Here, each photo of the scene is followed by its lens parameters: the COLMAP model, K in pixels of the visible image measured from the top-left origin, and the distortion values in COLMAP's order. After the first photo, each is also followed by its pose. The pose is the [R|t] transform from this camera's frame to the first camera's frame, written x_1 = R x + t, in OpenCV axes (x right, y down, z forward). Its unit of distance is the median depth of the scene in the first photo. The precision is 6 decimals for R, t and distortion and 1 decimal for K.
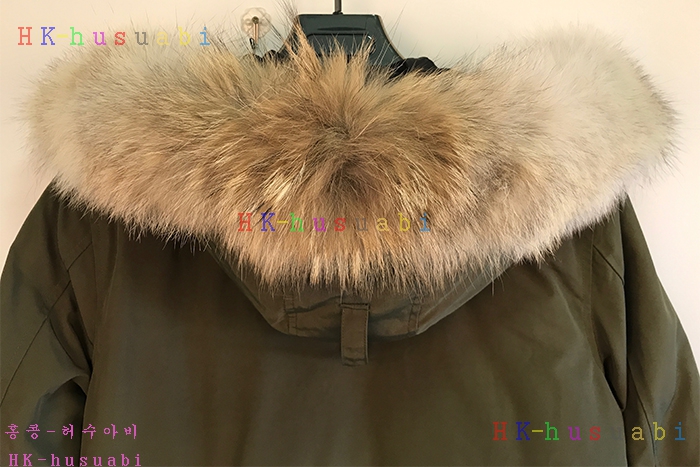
lens RADIAL K [[989.5, 0, 350.8], [0, 989.5, 232.8], [0, 0, 1]] dist [0.132346, 0.000000]
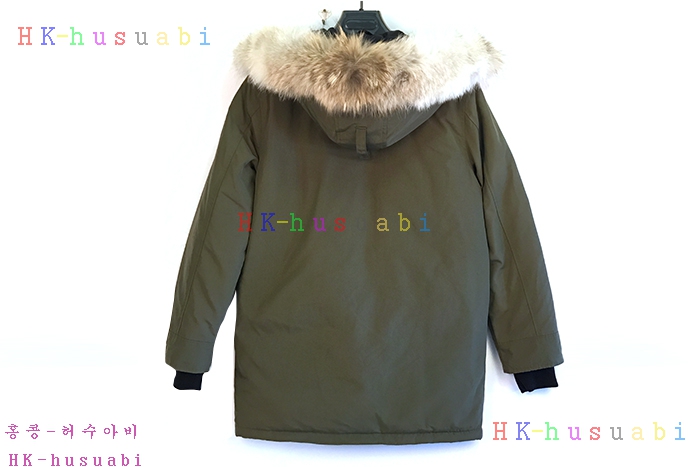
lens RADIAL K [[1096.0, 0, 350.0], [0, 1096.0, 236.0], [0, 0, 1]] dist [0.388636, 0.000000]
pose [[0.997977, 0.018701, -0.060758, 0.202041], [-0.015910, 0.998810, 0.046105, 0.285139], [0.061548, -0.045045, 0.997087, -2.501545]]
